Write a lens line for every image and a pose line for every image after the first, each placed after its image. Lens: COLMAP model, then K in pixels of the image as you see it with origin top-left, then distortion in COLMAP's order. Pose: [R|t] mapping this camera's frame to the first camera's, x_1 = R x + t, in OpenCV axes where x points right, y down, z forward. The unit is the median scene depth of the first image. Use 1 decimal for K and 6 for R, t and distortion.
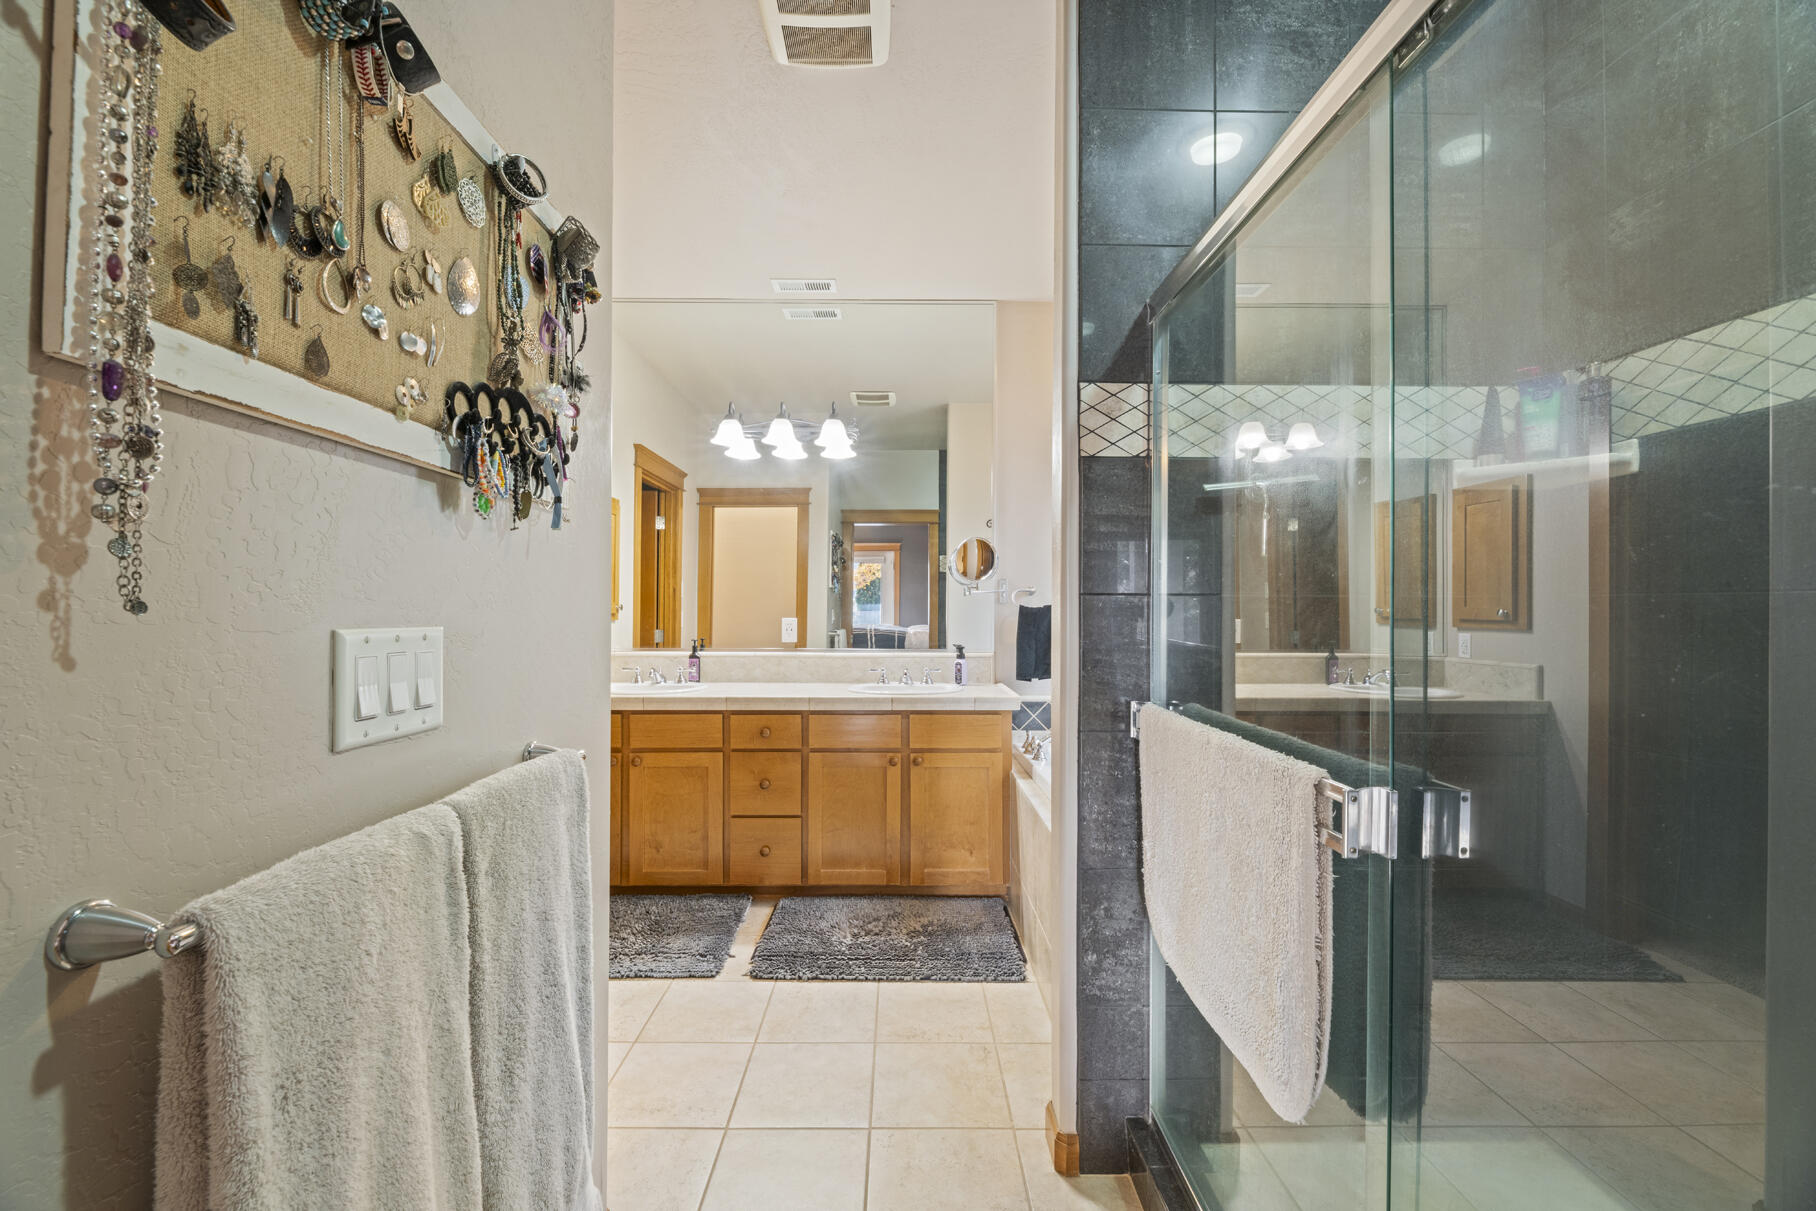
lens RADIAL K [[735.4, 0, 906.2], [0, 735.4, 596.4], [0, 0, 1]] dist [-0.000373, -0.000092]
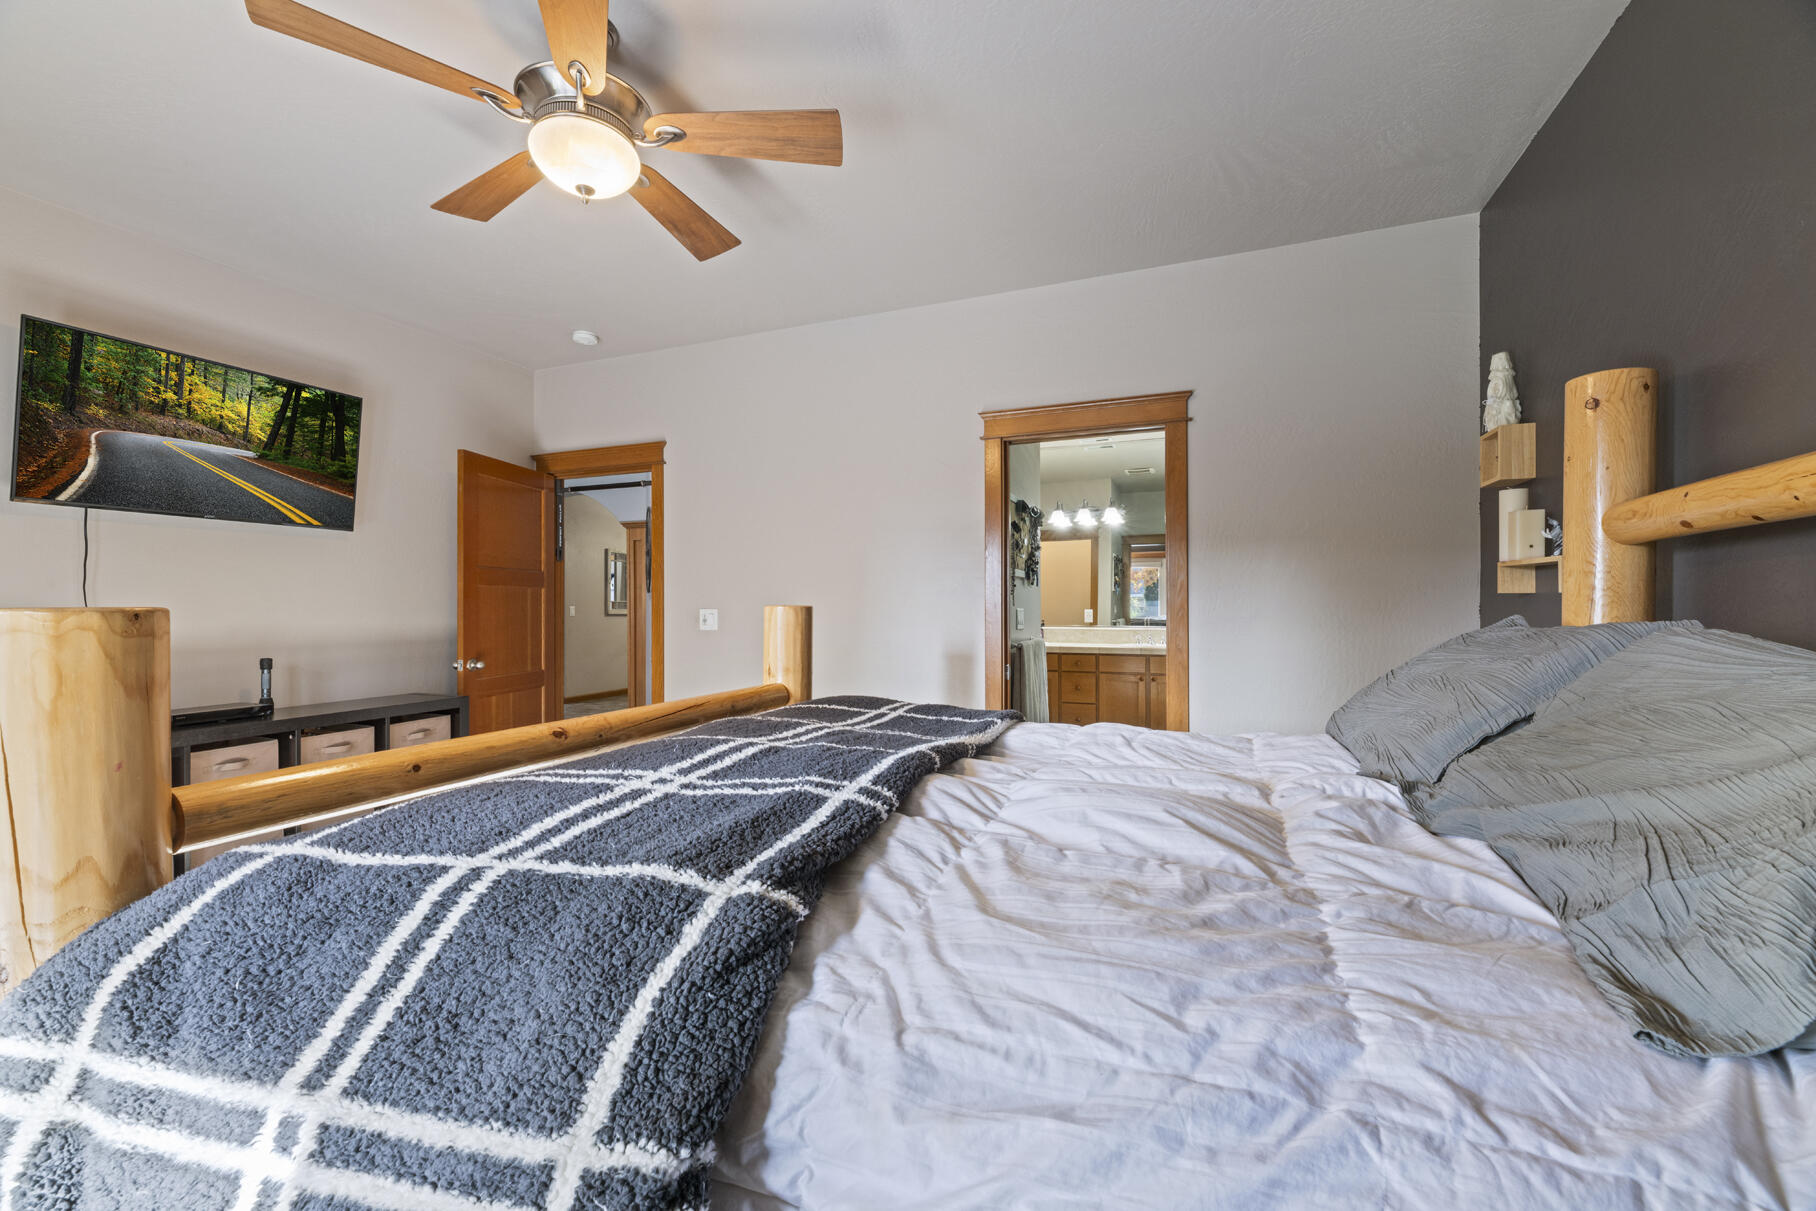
lens RADIAL K [[735.4, 0, 906.2], [0, 735.4, 596.4], [0, 0, 1]] dist [-0.000373, -0.000092]
pose [[0.924622, -0.007627, -0.380810, 0.127421], [0.010947, 0.999919, 0.006551, -0.021484], [0.380729, -0.010225, 0.924630, -0.923444]]
